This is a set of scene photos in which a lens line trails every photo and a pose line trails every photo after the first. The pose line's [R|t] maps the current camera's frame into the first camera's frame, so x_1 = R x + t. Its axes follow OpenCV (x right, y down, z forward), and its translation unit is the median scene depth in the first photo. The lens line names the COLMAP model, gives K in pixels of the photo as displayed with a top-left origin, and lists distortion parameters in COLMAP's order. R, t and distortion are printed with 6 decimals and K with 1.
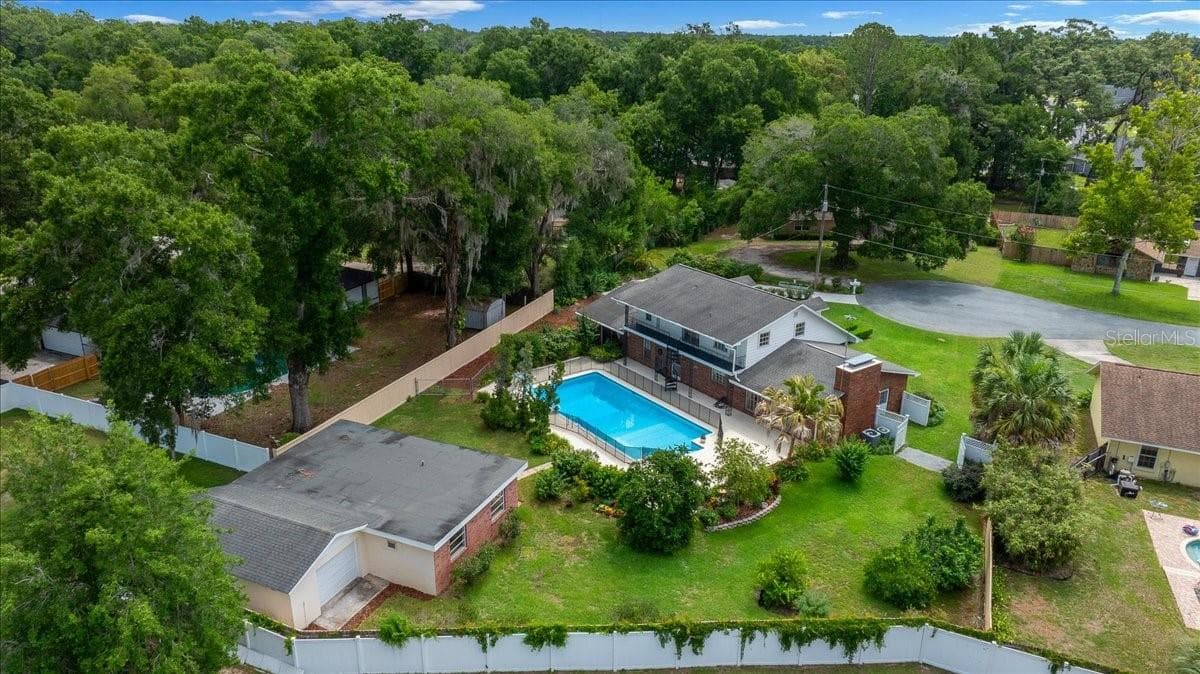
lens RADIAL K [[837.8, 0, 600.0], [0, 837.8, 337.0], [0, 0, 1]] dist [-0.020377, 0.000503]
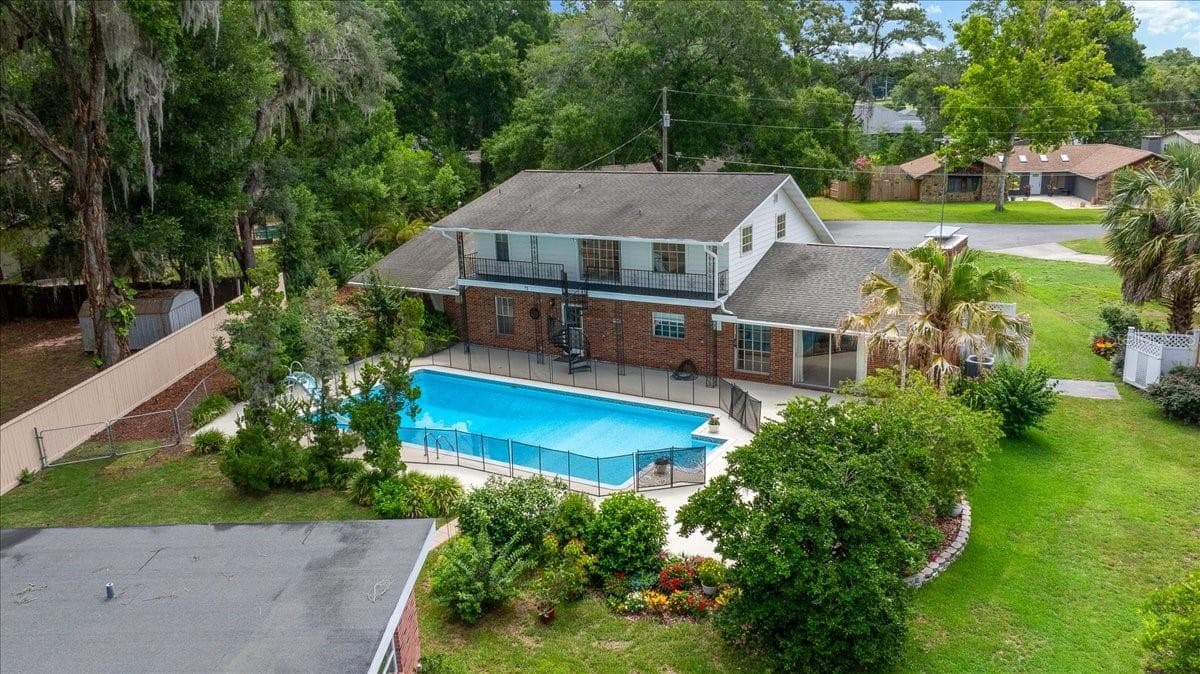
lens RADIAL K [[921.4, 0, 601.2], [0, 921.4, 341.1], [0, 0, 1]] dist [-0.029425, 0.003928]
pose [[0.923275, -0.143752, 0.356228, -0.116204], [0.175293, 0.982823, -0.057719, 0.086016], [-0.341812, 0.115735, 0.932615, 0.474467]]
